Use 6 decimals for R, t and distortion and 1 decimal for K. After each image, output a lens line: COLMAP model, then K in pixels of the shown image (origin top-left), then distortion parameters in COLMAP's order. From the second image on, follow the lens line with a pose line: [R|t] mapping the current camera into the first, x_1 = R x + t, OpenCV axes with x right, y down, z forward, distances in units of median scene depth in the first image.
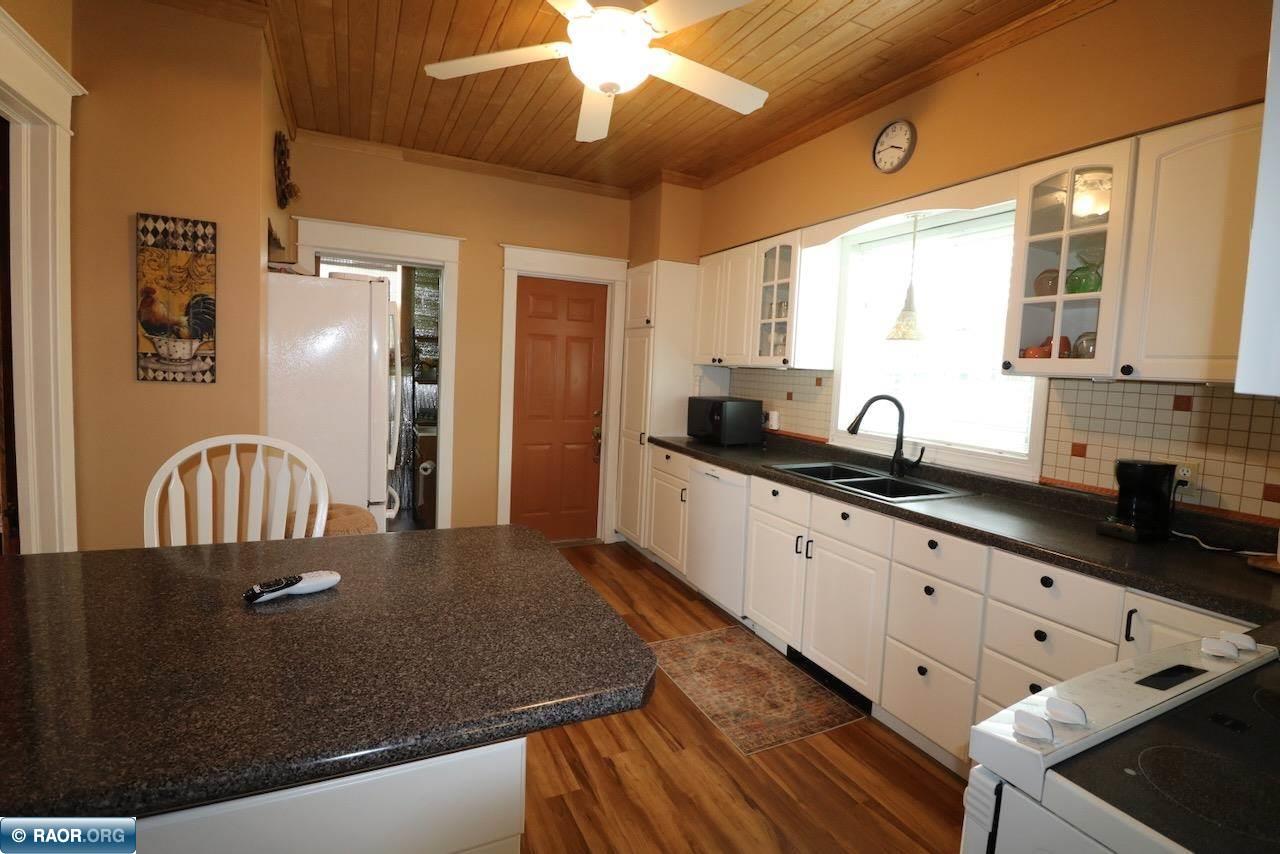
lens RADIAL K [[589.8, 0, 638.5], [0, 589.8, 418.7], [0, 0, 1]] dist [0.000283, -0.011701]
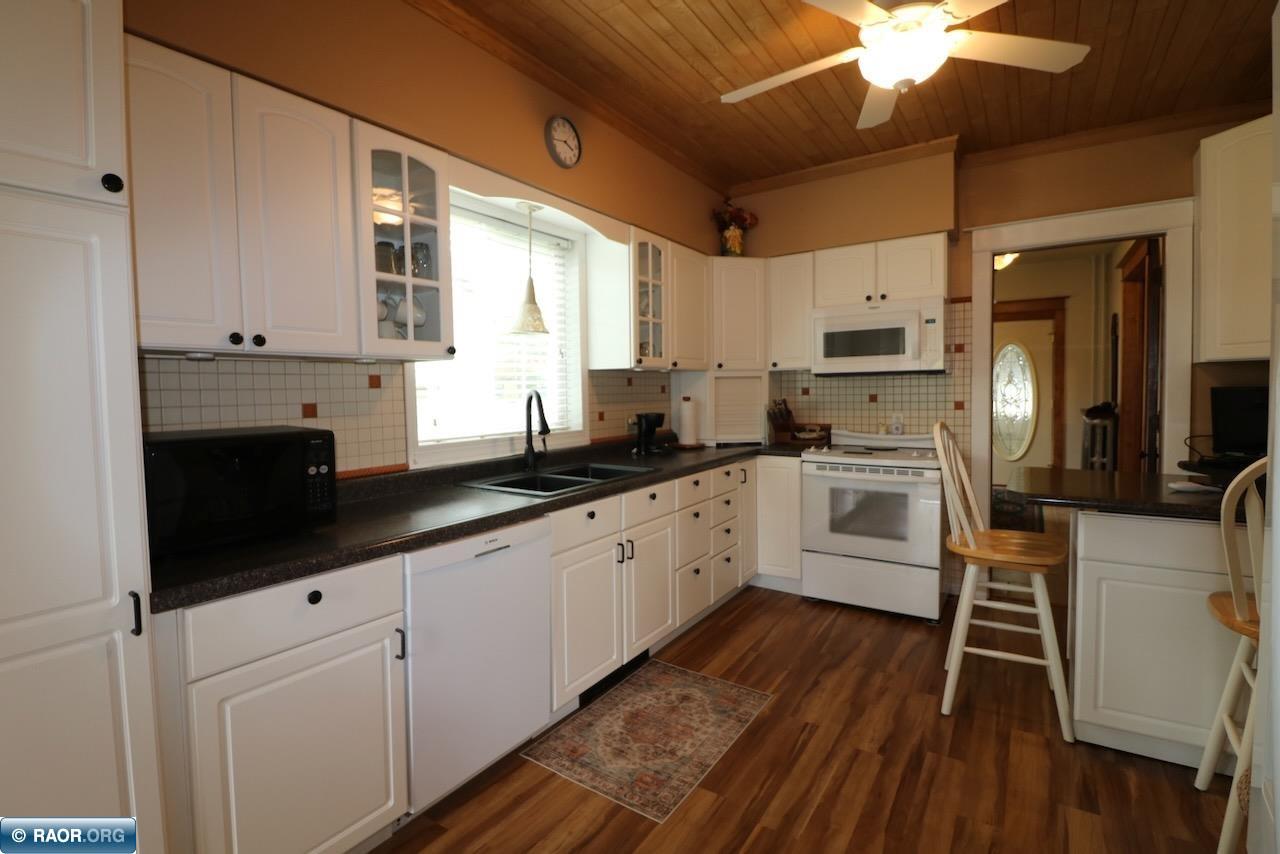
lens RADIAL K [[597.3, 0, 638.3], [0, 597.3, 416.8], [0, 0, 1]] dist [0.001786, -0.010988]
pose [[-0.516306, -0.076305, 0.852998, -0.521353], [0.066845, 0.989394, 0.128966, -0.116213], [-0.853792, 0.123604, -0.505729, 1.415473]]
